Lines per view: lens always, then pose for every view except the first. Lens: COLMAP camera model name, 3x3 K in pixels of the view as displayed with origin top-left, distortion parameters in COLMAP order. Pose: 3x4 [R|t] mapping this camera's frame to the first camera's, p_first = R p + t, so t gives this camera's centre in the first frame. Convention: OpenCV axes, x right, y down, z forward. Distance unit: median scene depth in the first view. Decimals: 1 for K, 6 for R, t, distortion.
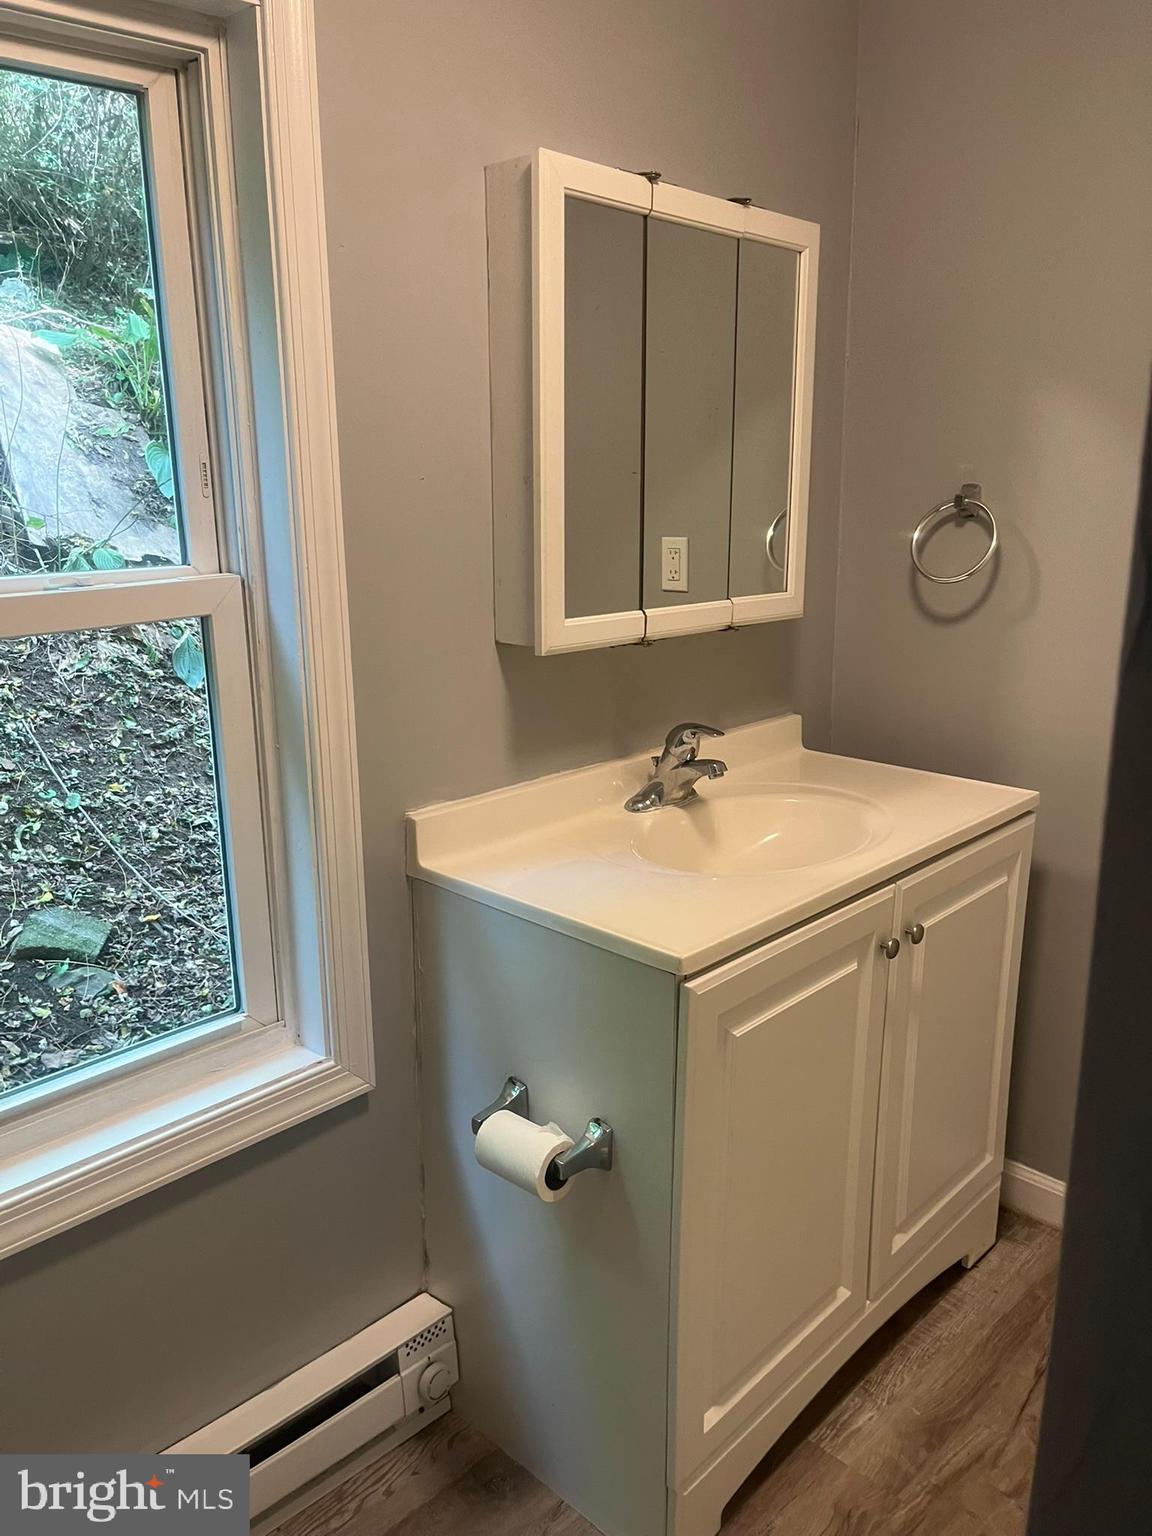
lens RADIAL K [[1165.0, 0, 574.7], [0, 1165.0, 769.0], [0, 0, 1]] dist [0.056370, -0.074147]
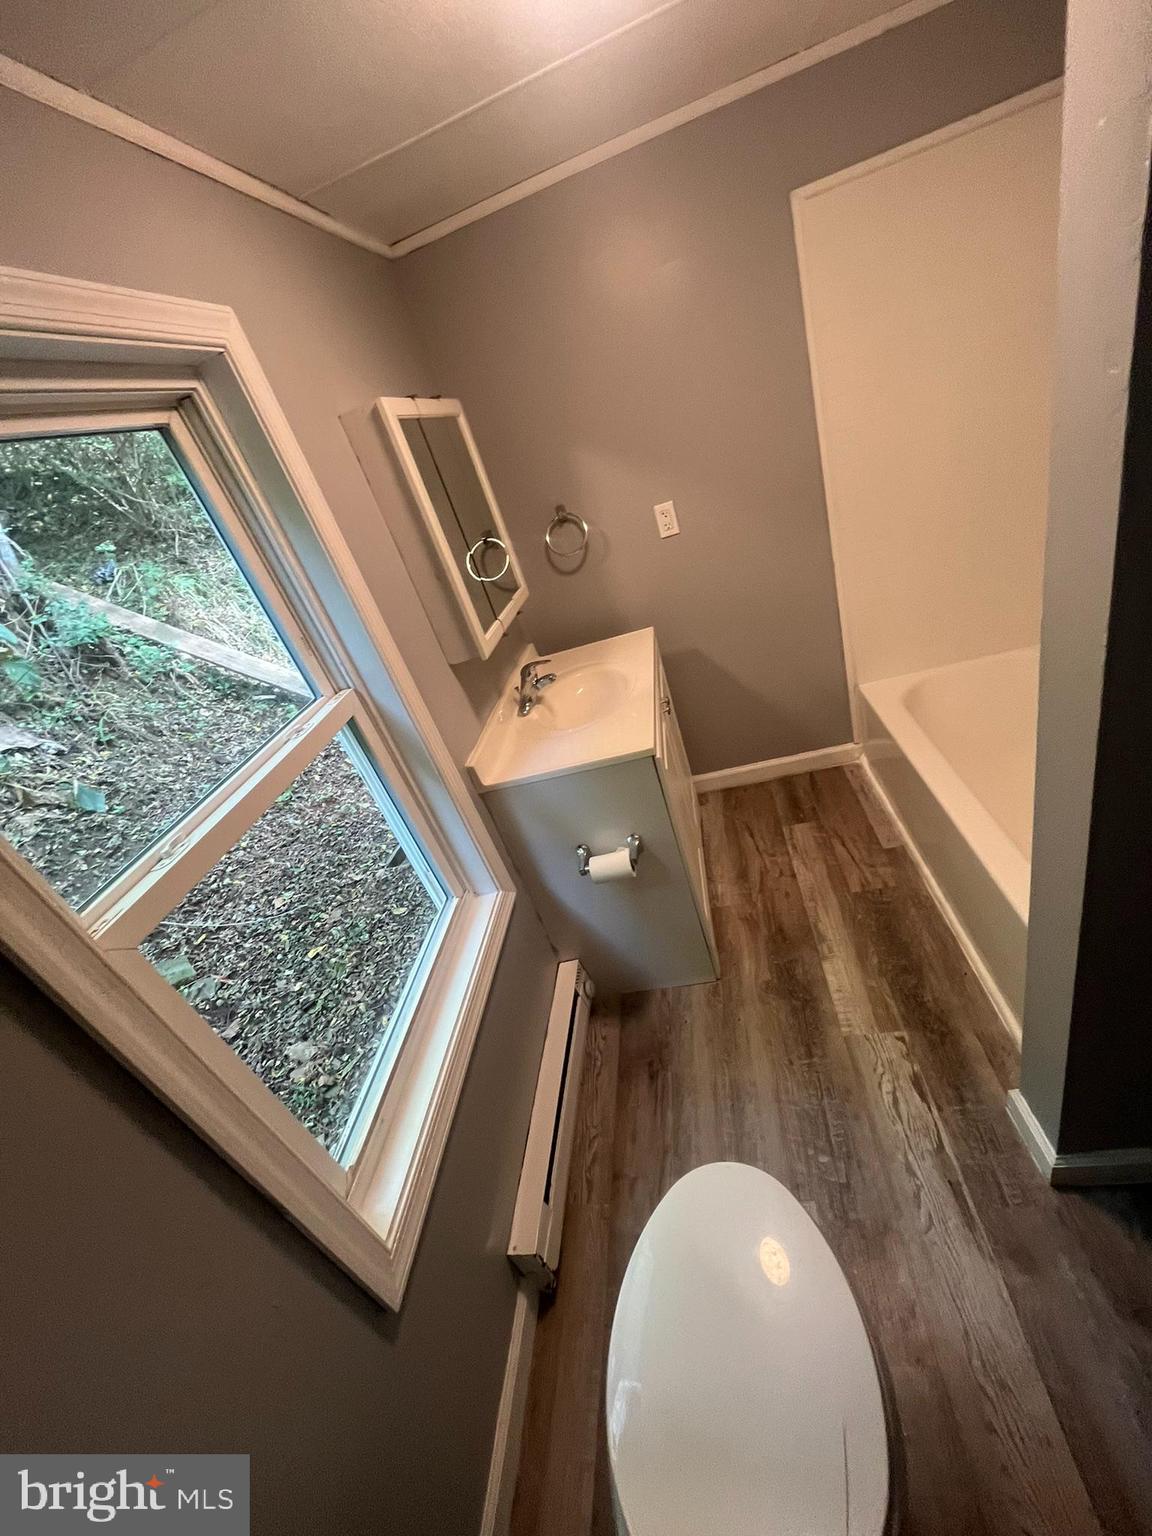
lens RADIAL K [[616.2, 0, 577.1], [0, 616.2, 767.9], [0, 0, 1]] dist [-0.003012, -0.000335]
pose [[0.754892, -0.504874, 0.418617, -0.212214], [0.436053, 0.863139, 0.254655, -0.067001], [-0.489893, -0.009698, 0.871729, 0.015918]]
